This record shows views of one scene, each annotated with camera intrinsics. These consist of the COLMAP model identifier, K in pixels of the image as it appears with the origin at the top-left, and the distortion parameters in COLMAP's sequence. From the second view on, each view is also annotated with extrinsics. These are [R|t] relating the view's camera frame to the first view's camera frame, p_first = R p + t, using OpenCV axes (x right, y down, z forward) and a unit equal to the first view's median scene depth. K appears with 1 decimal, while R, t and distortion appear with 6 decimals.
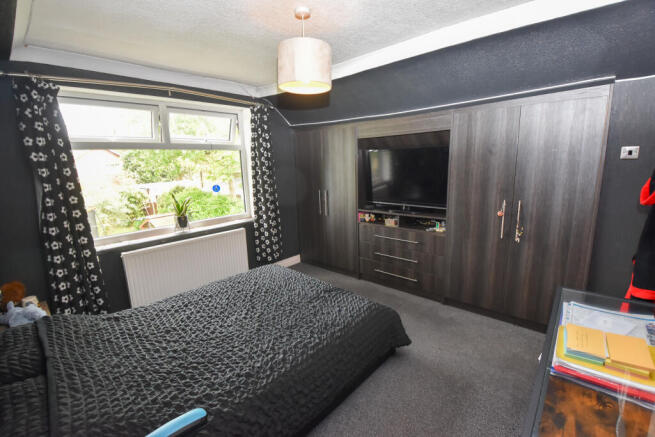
lens RADIAL K [[293.7, 0, 328.9], [0, 293.7, 219.8], [0, 0, 1]] dist [-0.002372, -0.000818]
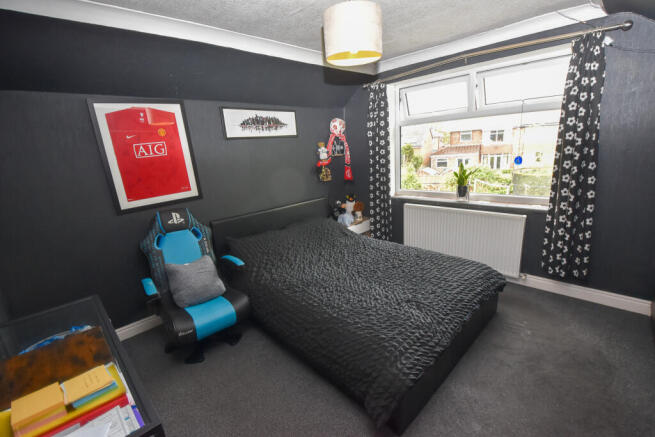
lens RADIAL K [[293.7, 0, 329.0], [0, 293.7, 218.2], [0, 0, 1]] dist [-0.002372, -0.000818]
pose [[-0.054414, 0.273421, -0.960354, 0.536251], [-0.126009, 0.952209, 0.278242, -0.129736], [0.990536, 0.136154, -0.017360, 0.580741]]
